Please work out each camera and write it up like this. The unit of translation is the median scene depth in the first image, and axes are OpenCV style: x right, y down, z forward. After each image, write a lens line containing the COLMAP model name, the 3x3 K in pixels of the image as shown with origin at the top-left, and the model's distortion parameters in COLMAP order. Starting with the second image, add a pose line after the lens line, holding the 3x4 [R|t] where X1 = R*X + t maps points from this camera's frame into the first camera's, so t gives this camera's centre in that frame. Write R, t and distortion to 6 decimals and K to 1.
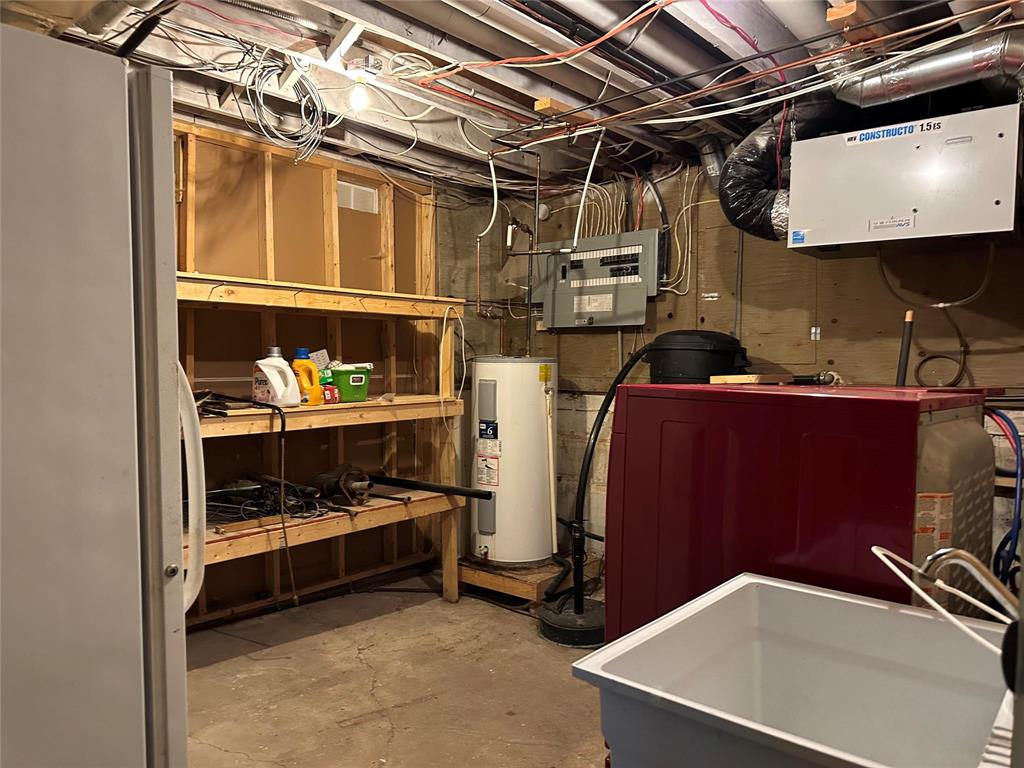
lens RADIAL K [[727.3, 0, 496.5], [0, 727.3, 388.1], [0, 0, 1]] dist [0.077837, -0.080553]
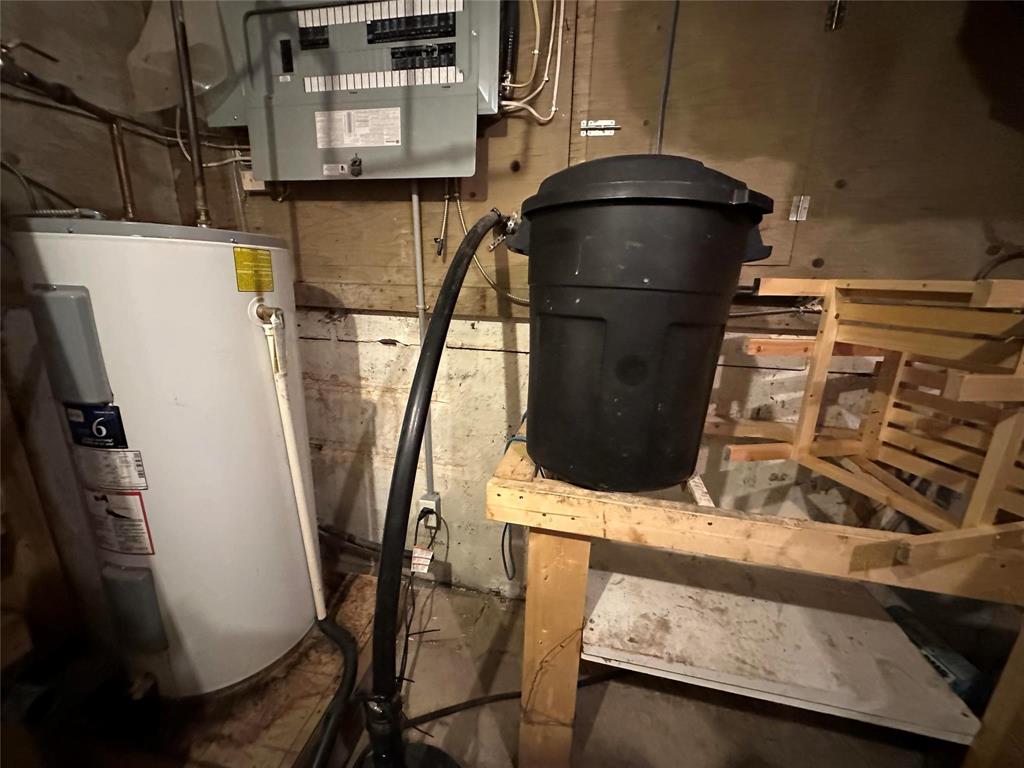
lens RADIAL K [[412.8, 0, 512.0], [0, 412.8, 384.0], [0, 0, 1]] dist [-0.000860, -0.000103]
pose [[0.867446, -0.103711, 0.486603, 0.069602], [-0.004984, 0.976172, 0.216940, -0.009287], [-0.497507, -0.190609, 0.846259, 0.683608]]
